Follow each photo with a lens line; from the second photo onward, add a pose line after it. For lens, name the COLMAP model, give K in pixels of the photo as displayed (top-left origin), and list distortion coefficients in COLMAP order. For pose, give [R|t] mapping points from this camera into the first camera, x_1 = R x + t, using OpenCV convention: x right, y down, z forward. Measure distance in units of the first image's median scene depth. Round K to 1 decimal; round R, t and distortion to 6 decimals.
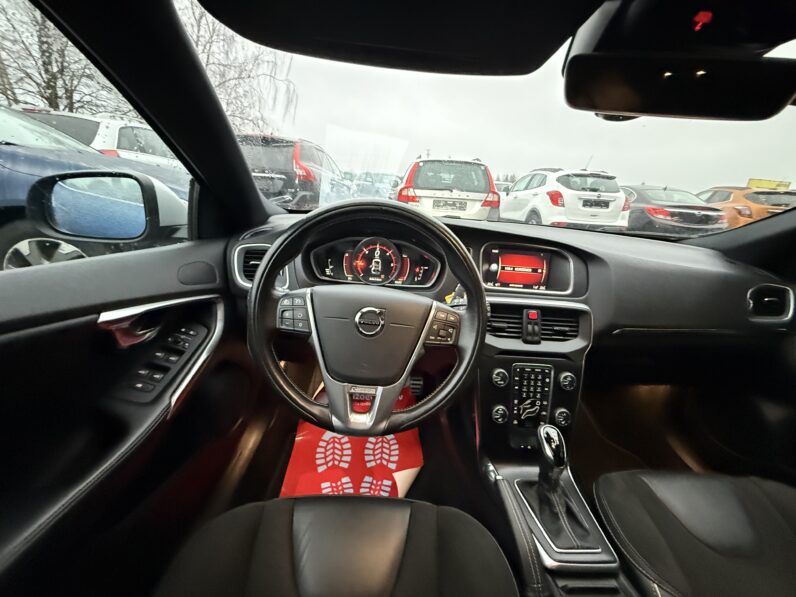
lens RADIAL K [[314.8, 0, 398.0], [0, 314.8, 298.5], [0, 0, 1]] dist [-0.000225, -0.000175]
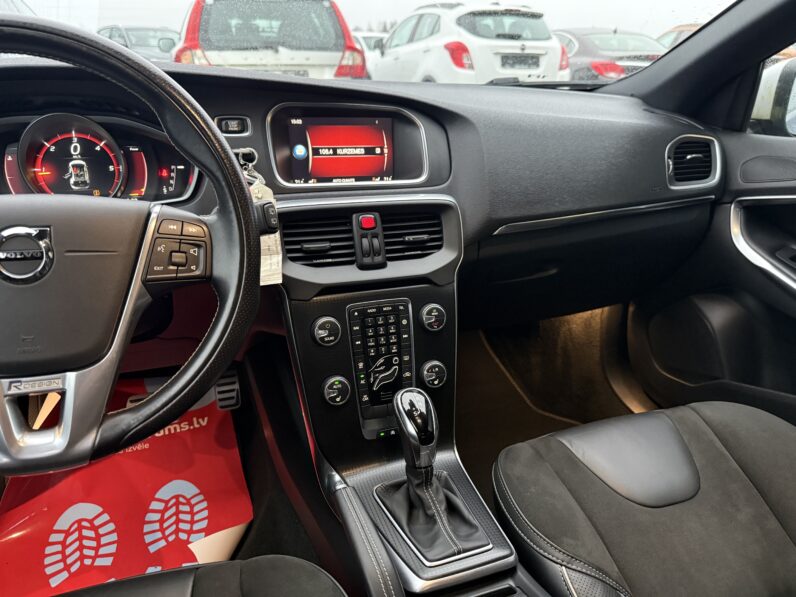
lens RADIAL K [[558.8, 0, 394.1], [0, 558.8, 300.8], [0, 0, 1]] dist [0.077853, -0.108153]
pose [[0.947594, -0.171193, 0.269739, 0.153237], [0.149983, 0.983866, 0.097531, 0.100149], [-0.282083, -0.051964, 0.957982, -0.049783]]
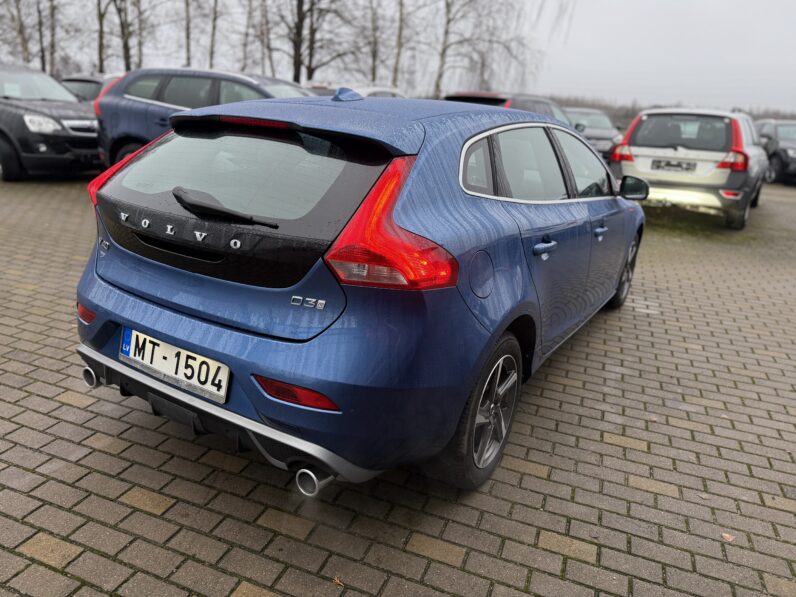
lens RADIAL K [[570.4, 0, 396.0], [0, 570.4, 298.9], [0, 0, 1]] dist [0.002837, -0.022853]
pose [[0.832533, 0.145086, -0.534639, 2.397520], [-0.176638, 0.984244, -0.007962, 1.077113], [0.525060, 0.101067, 0.845043, -3.515082]]
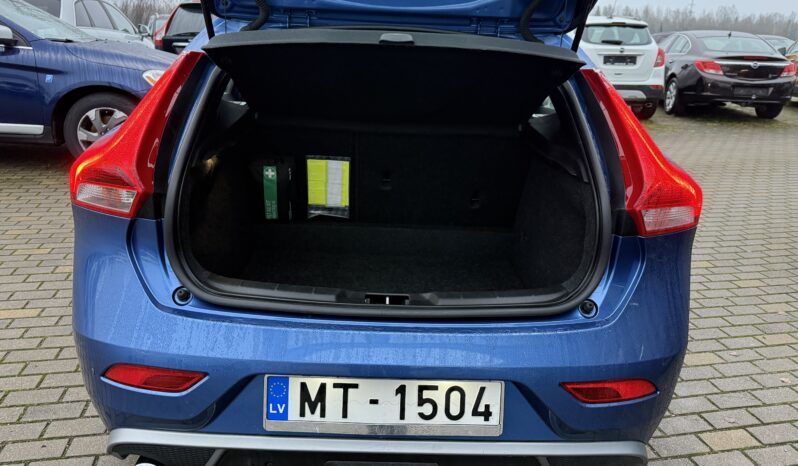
lens RADIAL K [[561.5, 0, 390.6], [0, 561.5, 236.1], [0, 0, 1]] dist [0.053366, -0.060345]
pose [[0.998835, -0.032288, -0.035851, 0.539060], [0.032198, 0.999477, -0.003074, 1.022598], [0.035932, 0.001916, 0.999352, -3.536459]]
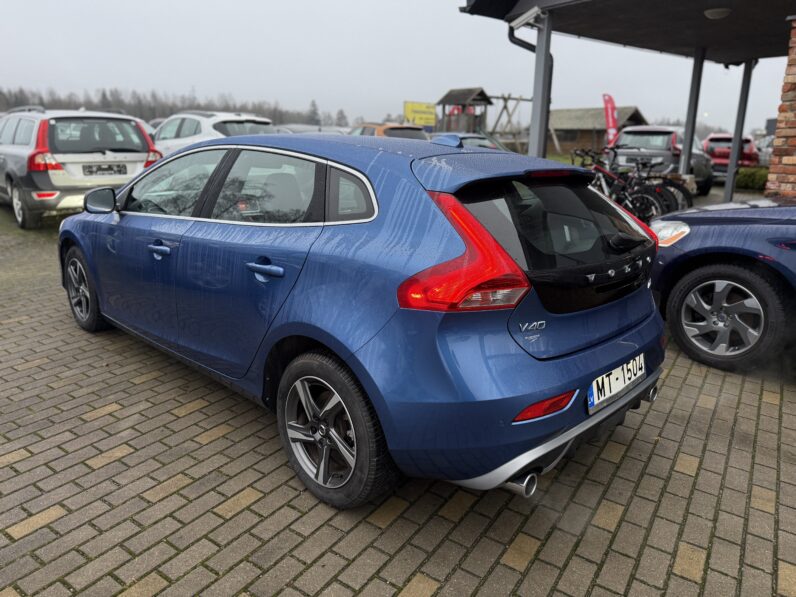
lens RADIAL K [[570.4, 0, 396.0], [0, 570.4, 298.9], [0, 0, 1]] dist [0.002837, -0.022853]
pose [[0.720349, -0.238391, 0.651358, -2.002587], [0.249843, 0.965223, 0.076956, 0.620663], [-0.647052, 0.107303, 0.754858, -3.442753]]
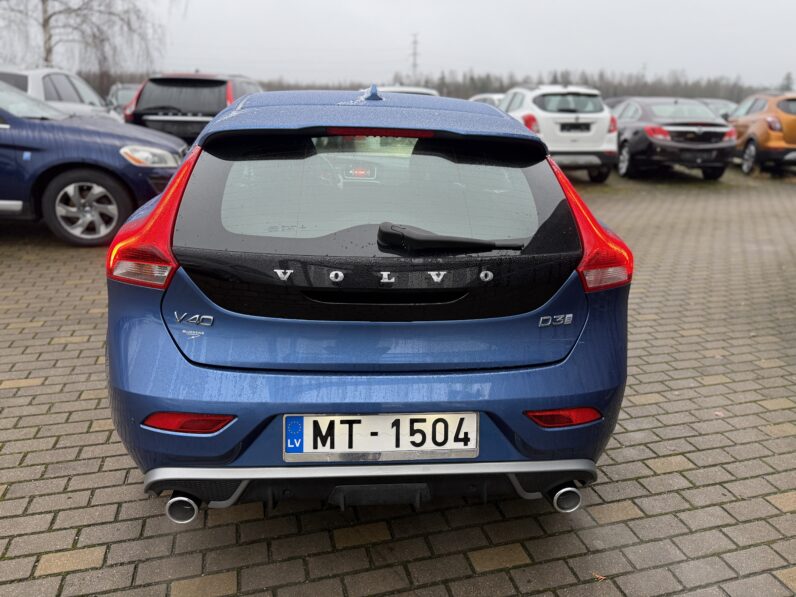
lens RADIAL K [[558.8, 0, 394.1], [0, 558.8, 300.8], [0, 0, 1]] dist [0.077853, -0.108153]
pose [[0.997708, -0.062660, 0.025542, 0.471999], [0.062676, 0.998034, 0.000160, 1.030044], [-0.025502, 0.001441, 0.999674, -3.860299]]
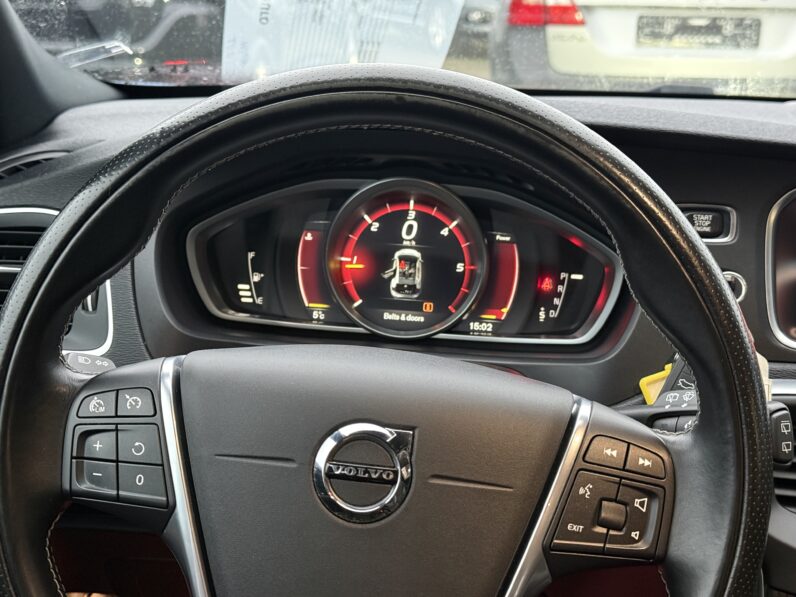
lens RADIAL K [[1123.6, 0, 398.0], [0, 1123.6, 298.5], [0, 0, 1]] dist [0.165005, -0.428927]
pose [[0.994255, -0.008654, -0.106690, 0.040383], [0.002263, 0.998203, -0.059875, -0.017575], [0.107016, 0.059290, 0.992488, -0.053683]]
